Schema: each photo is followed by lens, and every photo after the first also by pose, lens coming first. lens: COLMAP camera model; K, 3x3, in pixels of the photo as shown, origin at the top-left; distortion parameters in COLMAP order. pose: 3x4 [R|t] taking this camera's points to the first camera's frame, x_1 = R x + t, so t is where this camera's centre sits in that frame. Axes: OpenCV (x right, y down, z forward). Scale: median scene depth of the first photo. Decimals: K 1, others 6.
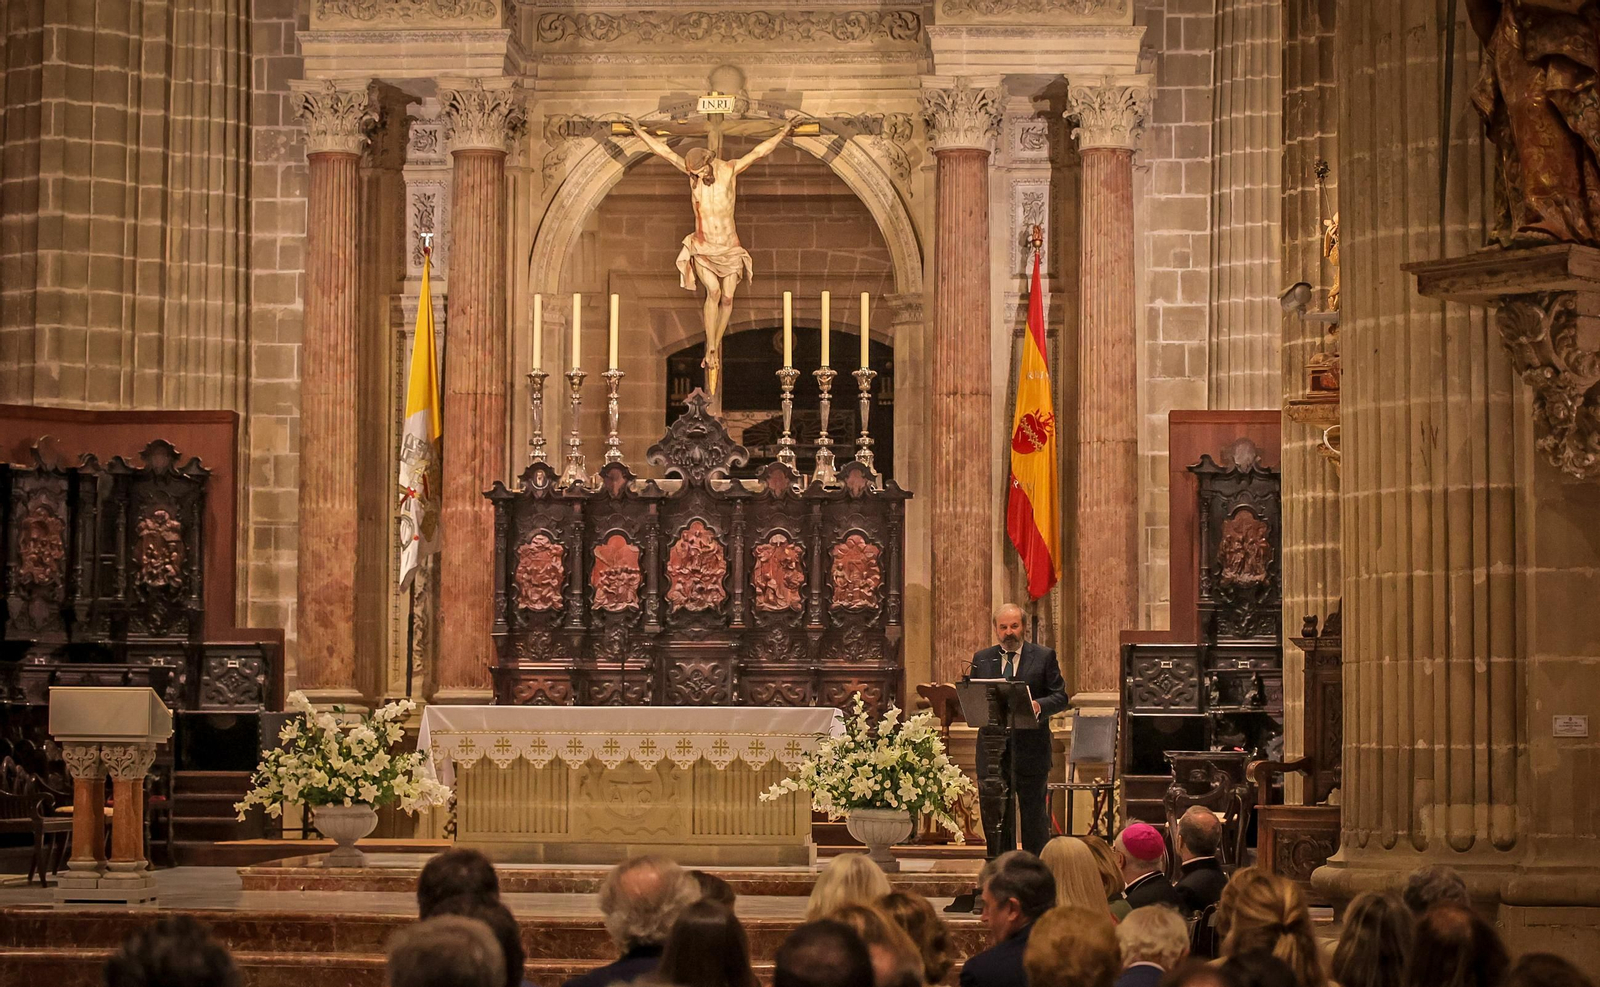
lens RADIAL K [[3550.7, 0, 816.0], [0, 3550.7, 492.9], [0, 0, 1]] dist [-0.128243, 0.000000]
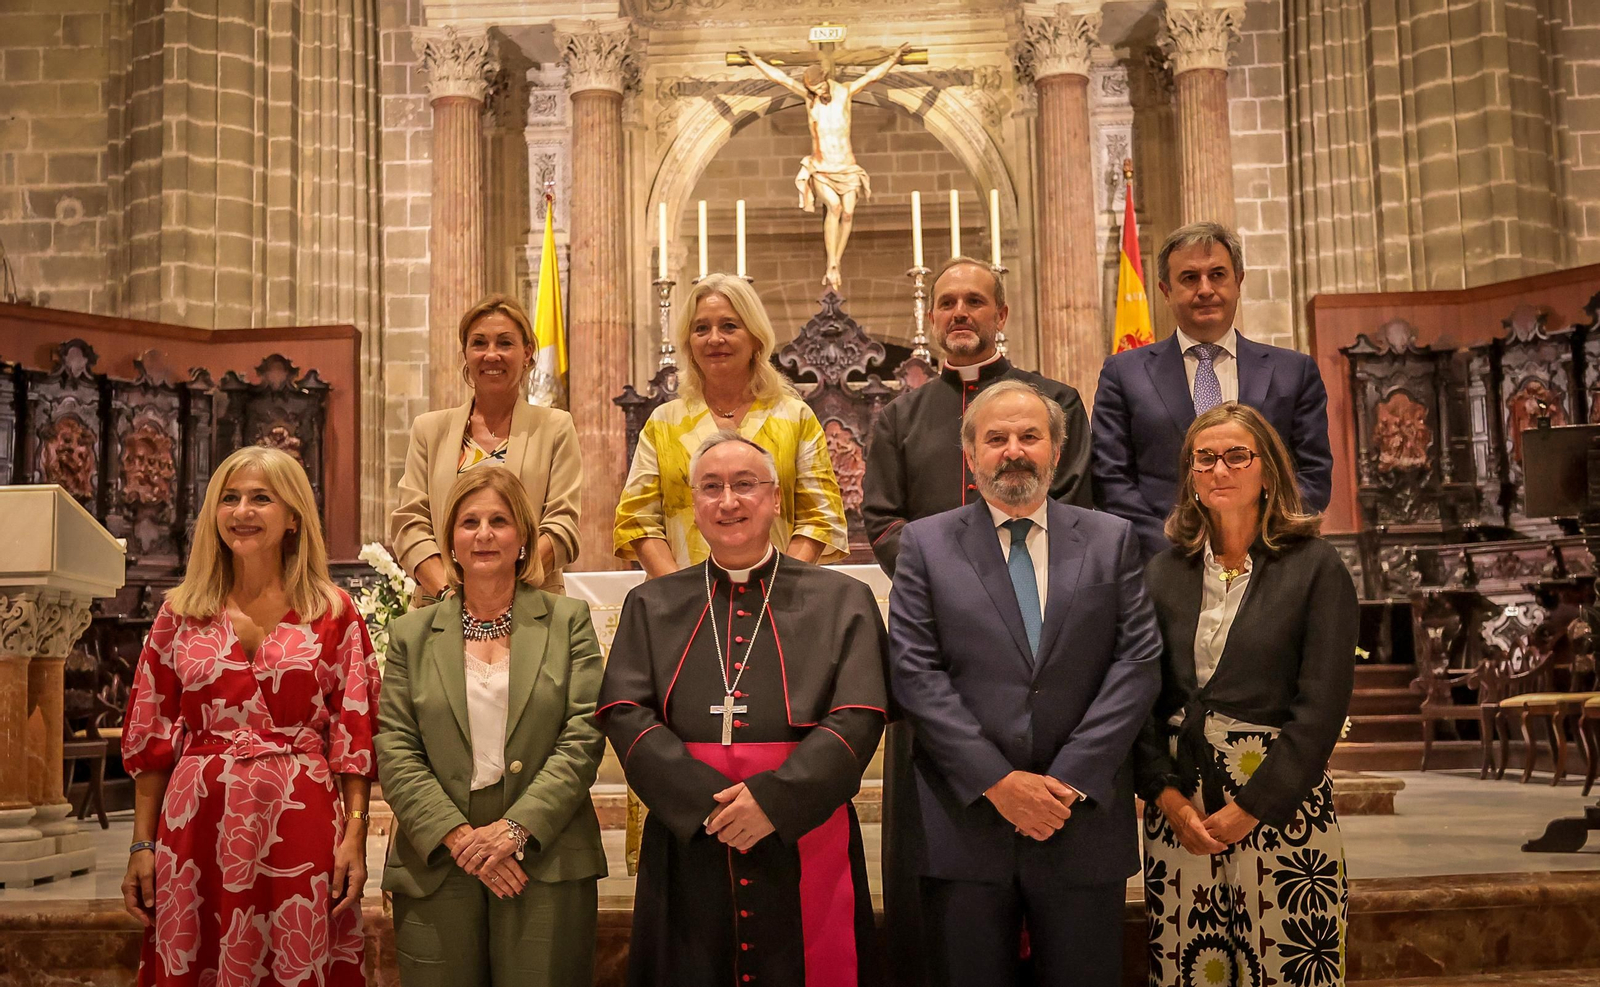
lens RADIAL K [[1837.3, 0, 797.6], [0, 1837.3, 492.3], [0, 0, 1]] dist [0.039919, 0.000000]
pose [[0.999364, -0.026787, 0.023529, -0.053585], [0.027859, 0.998530, -0.046489, 0.048640], [-0.022249, 0.047115, 0.998642, 0.476450]]
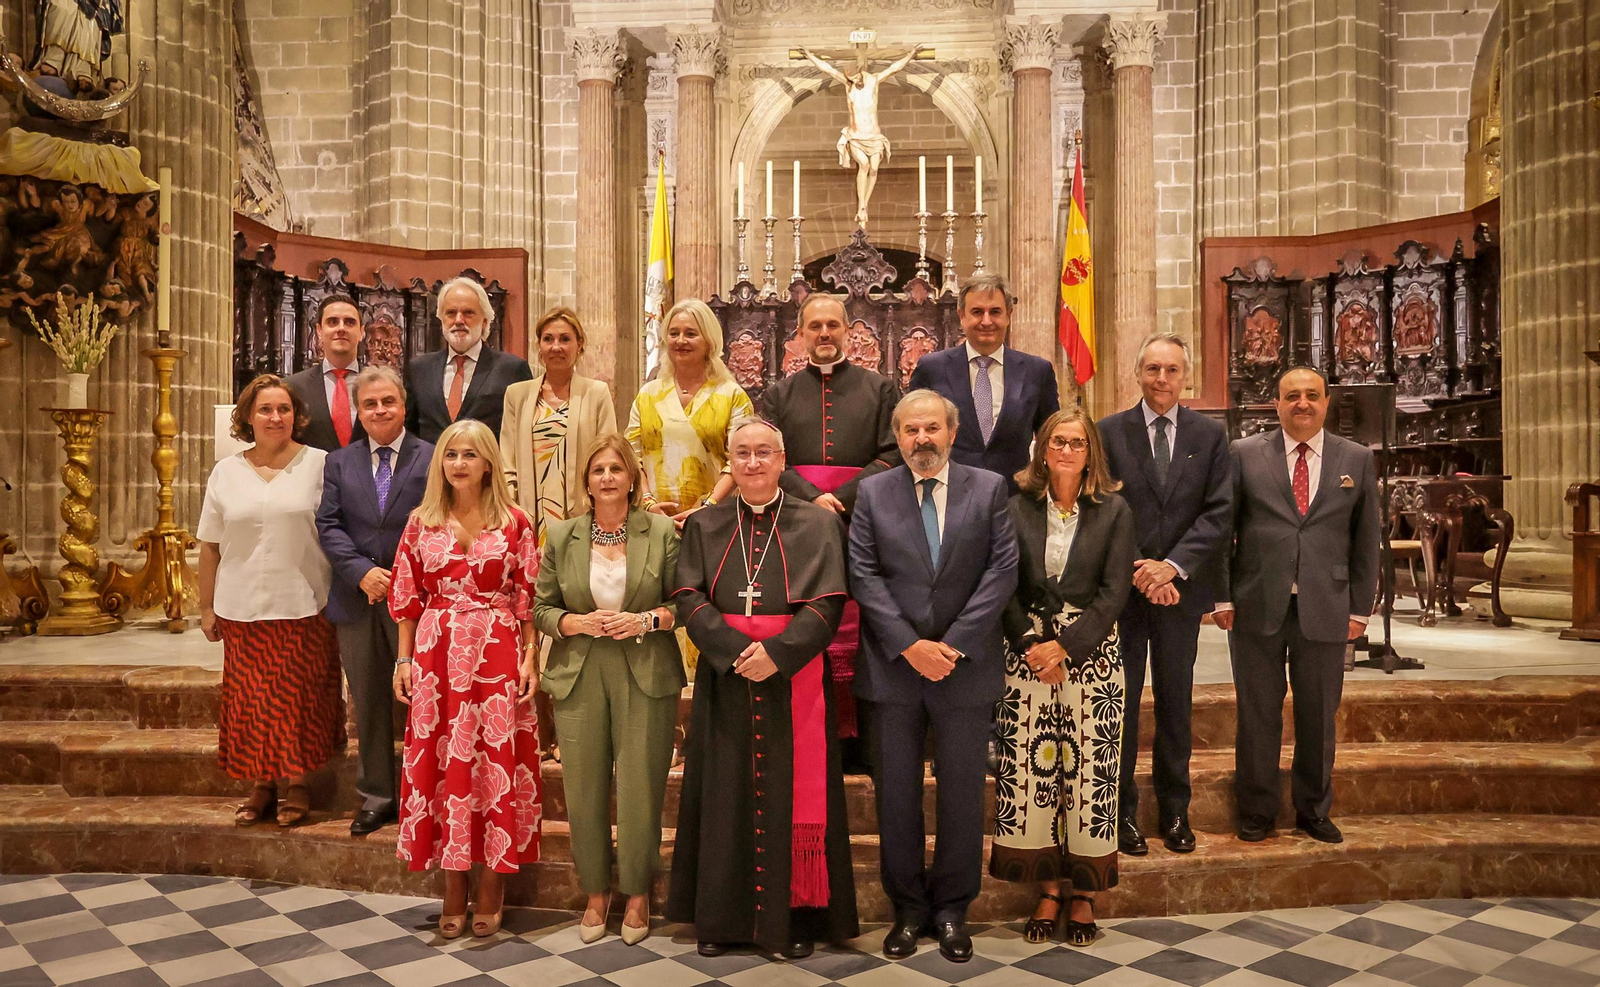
lens RADIAL K [[1345.7, 0, 794.7], [0, 1345.7, 489.2], [0, 0, 1]] dist [-0.039764, 0.073587]
pose [[0.999849, -0.007902, -0.015457, -0.049049], [0.008889, 0.997854, 0.064877, 0.037050], [0.014912, -0.065005, 0.997774, 0.454749]]
